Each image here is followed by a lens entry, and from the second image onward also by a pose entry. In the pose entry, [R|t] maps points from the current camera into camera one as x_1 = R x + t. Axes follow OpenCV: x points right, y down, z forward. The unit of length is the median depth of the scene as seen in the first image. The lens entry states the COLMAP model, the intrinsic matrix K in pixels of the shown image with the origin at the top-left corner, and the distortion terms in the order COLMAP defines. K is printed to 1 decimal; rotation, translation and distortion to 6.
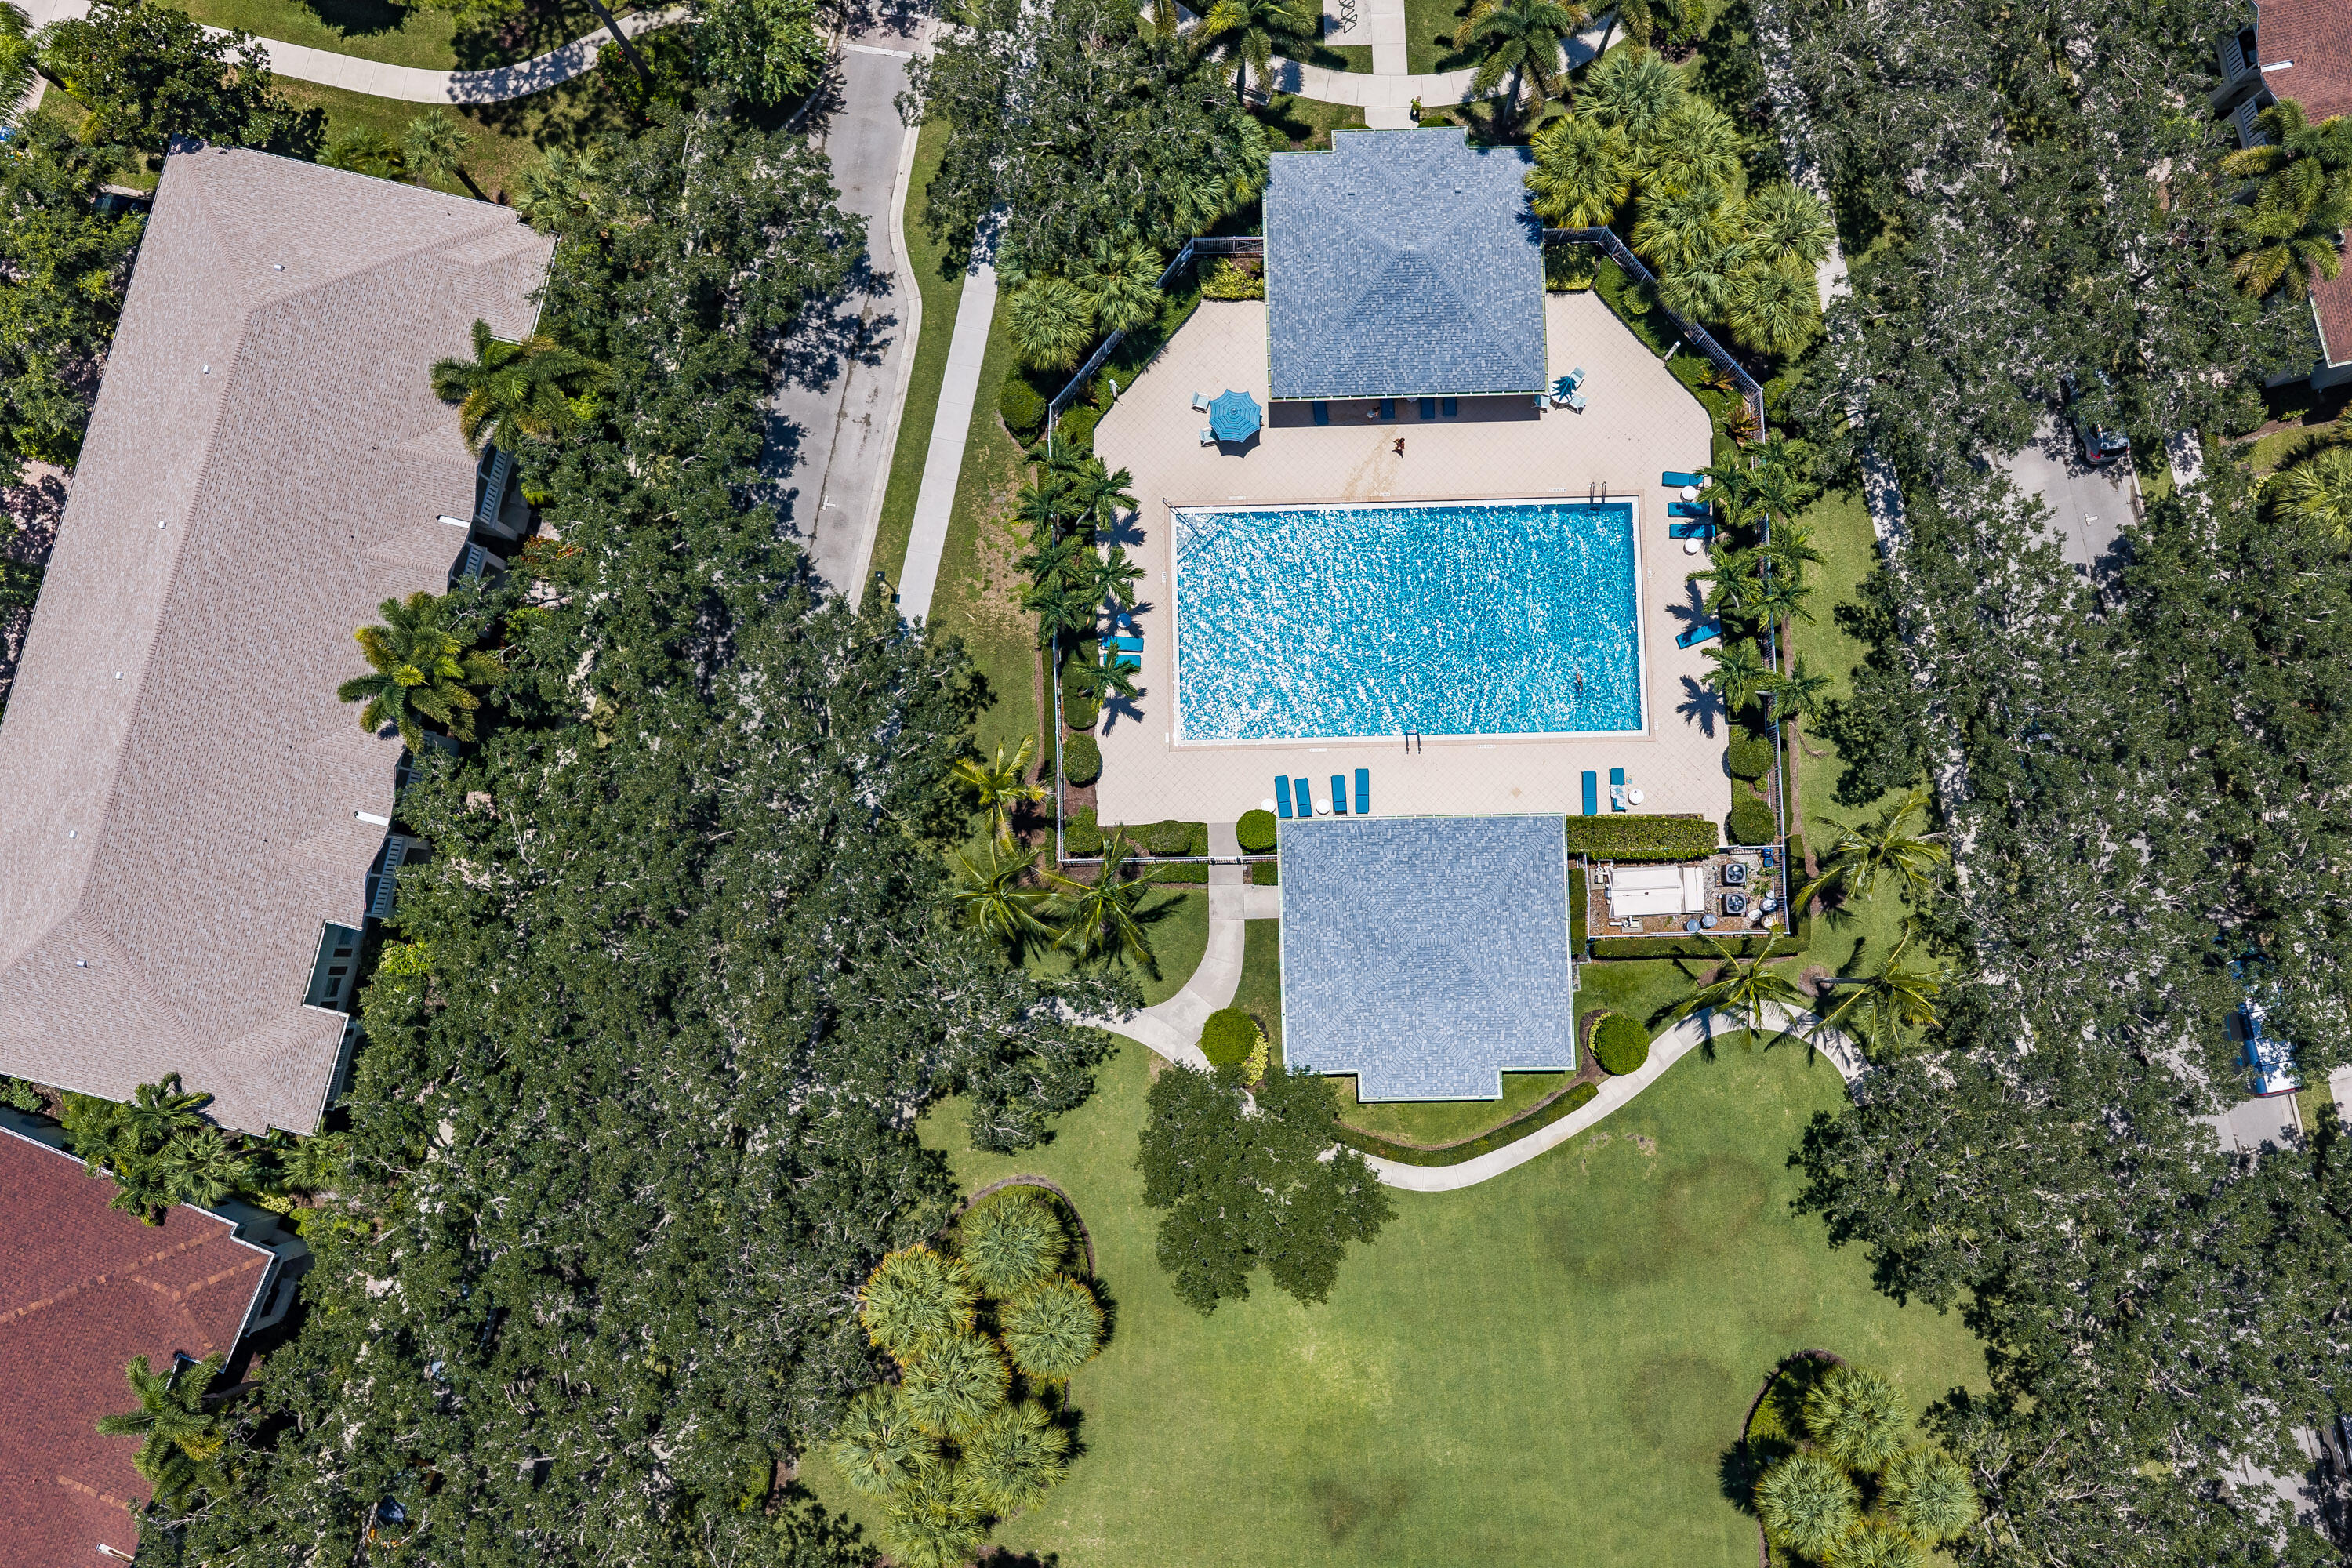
lens RADIAL K [[1938.8, 0, 1184.9], [0, 1938.8, 772.7], [0, 0, 1]] dist [0.010052, -0.017643]
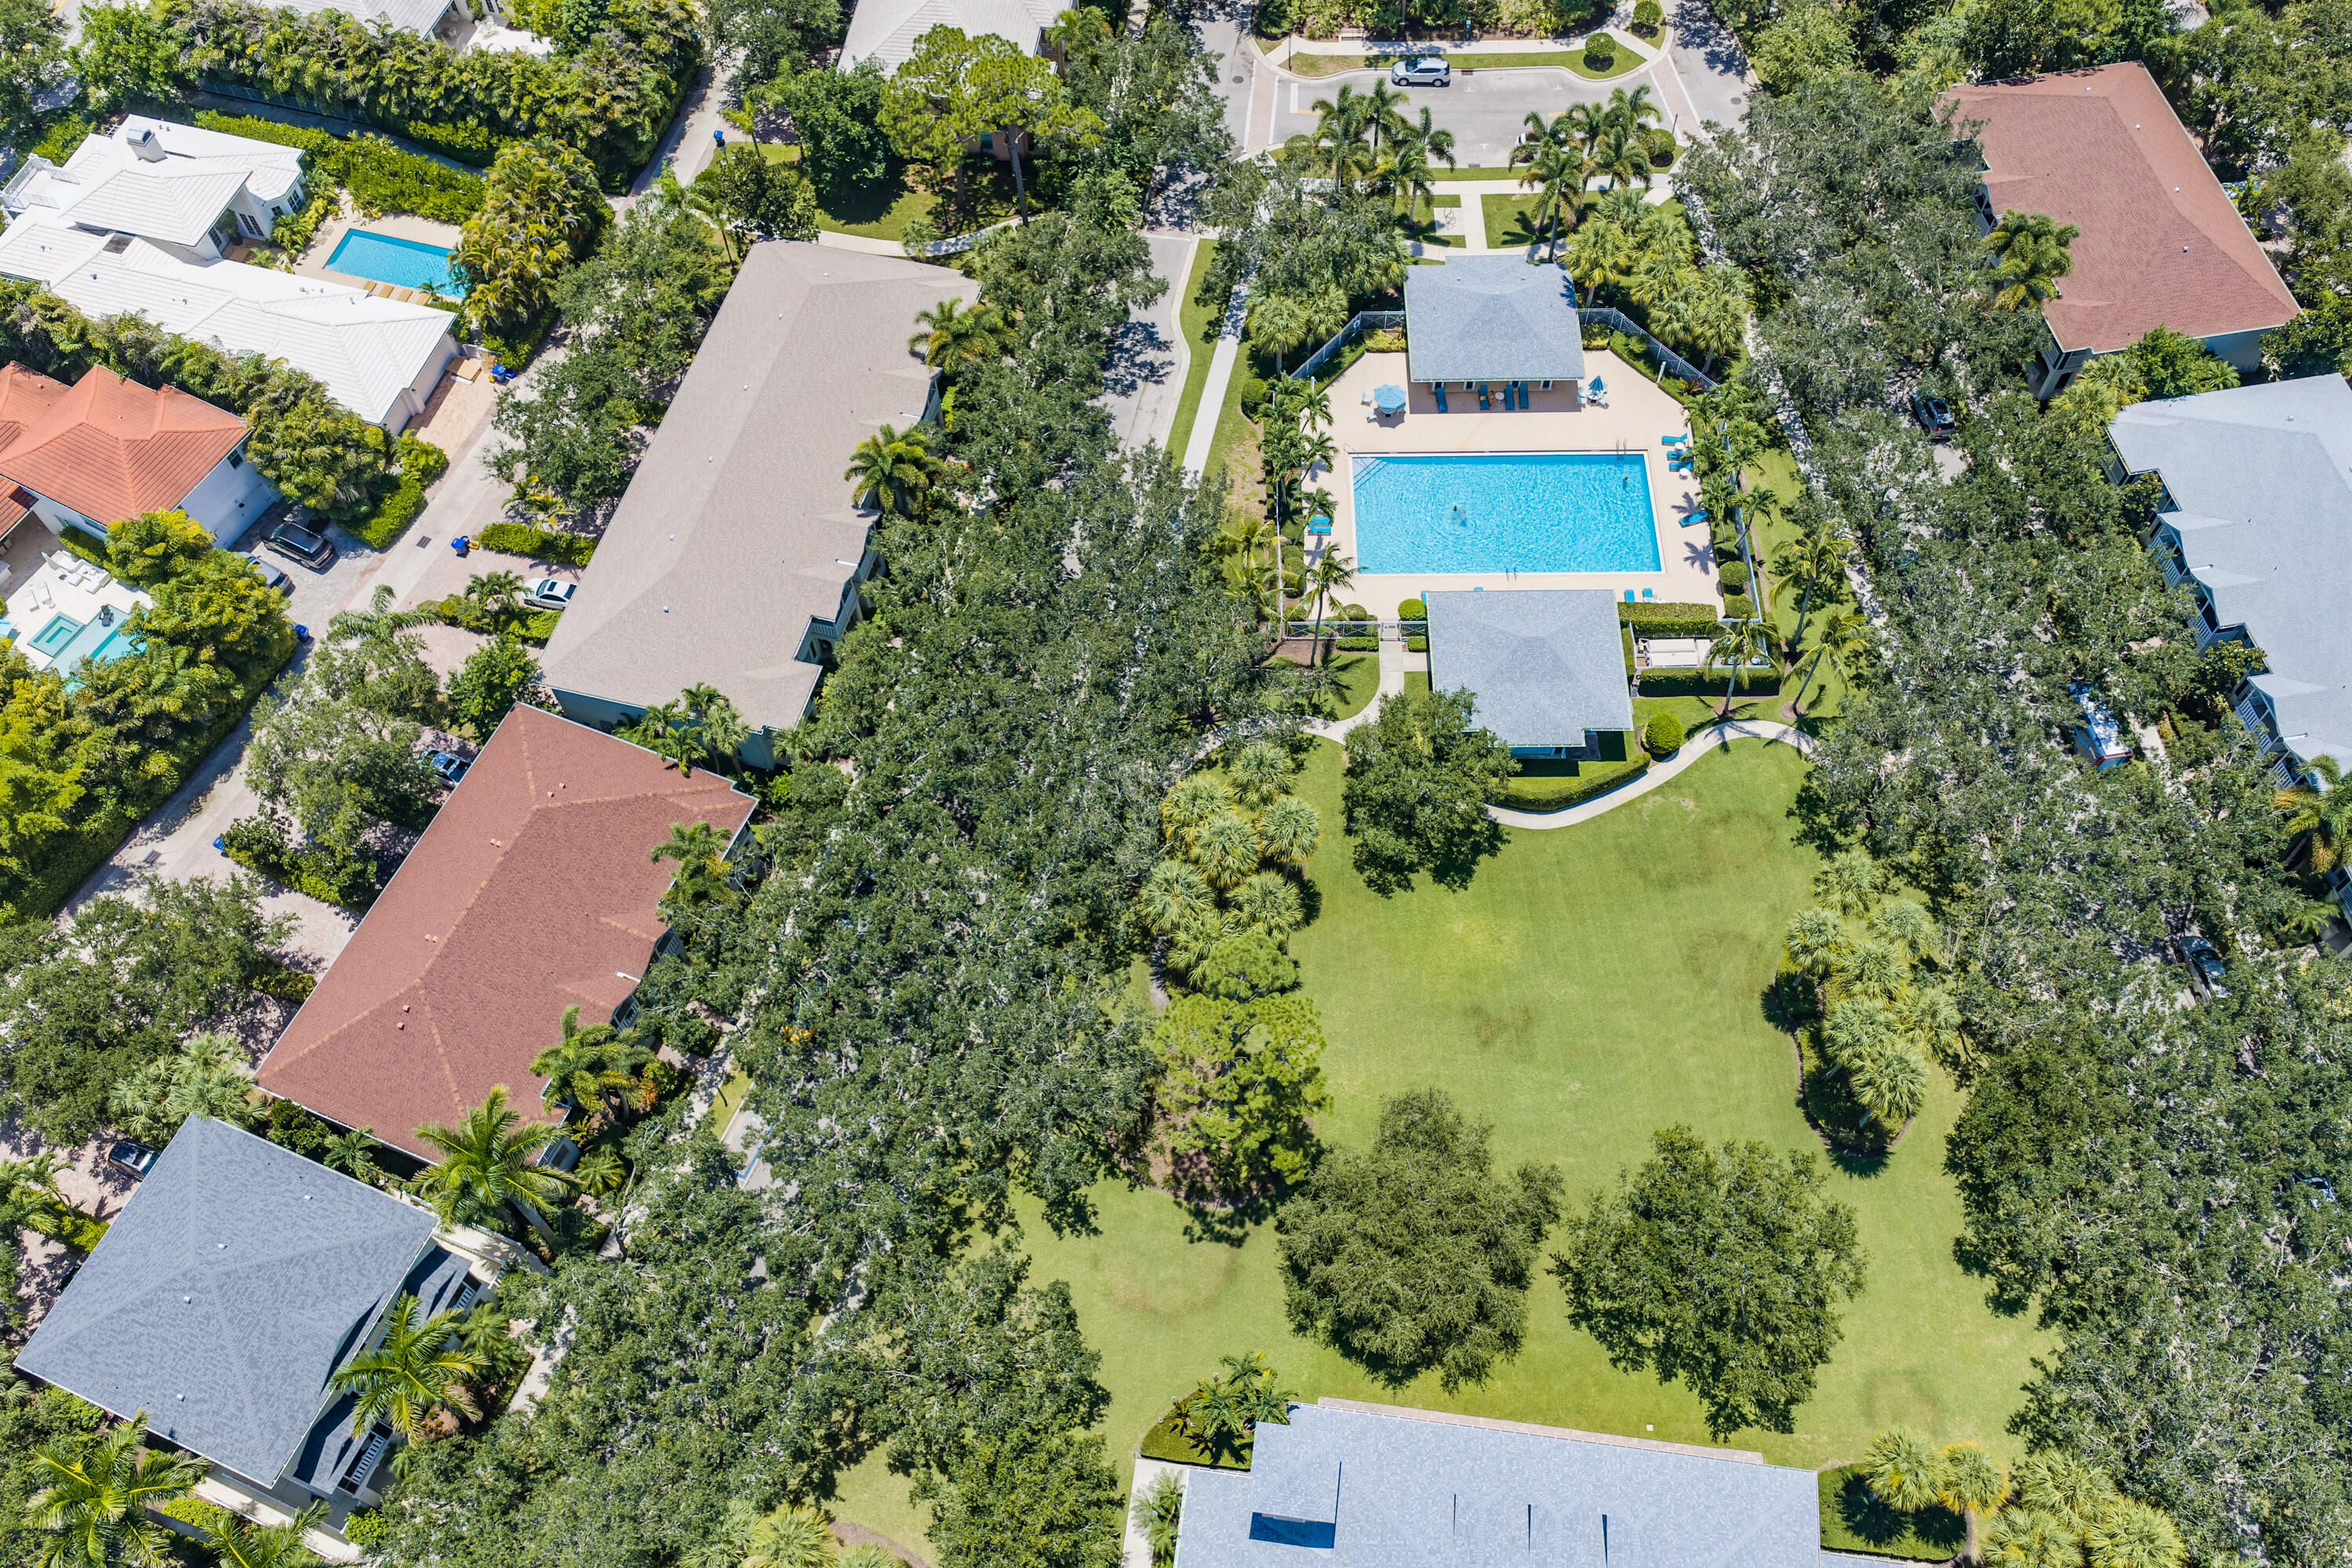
lens RADIAL K [[1938.8, 0, 1184.9], [0, 1938.8, 772.7], [0, 0, 1]] dist [0.010052, -0.017643]
pose [[0.999702, 0.018944, -0.015419, -0.112243], [-0.023721, 0.903463, -0.428010, 0.780576], [0.005823, 0.428248, 0.903642, -0.311444]]
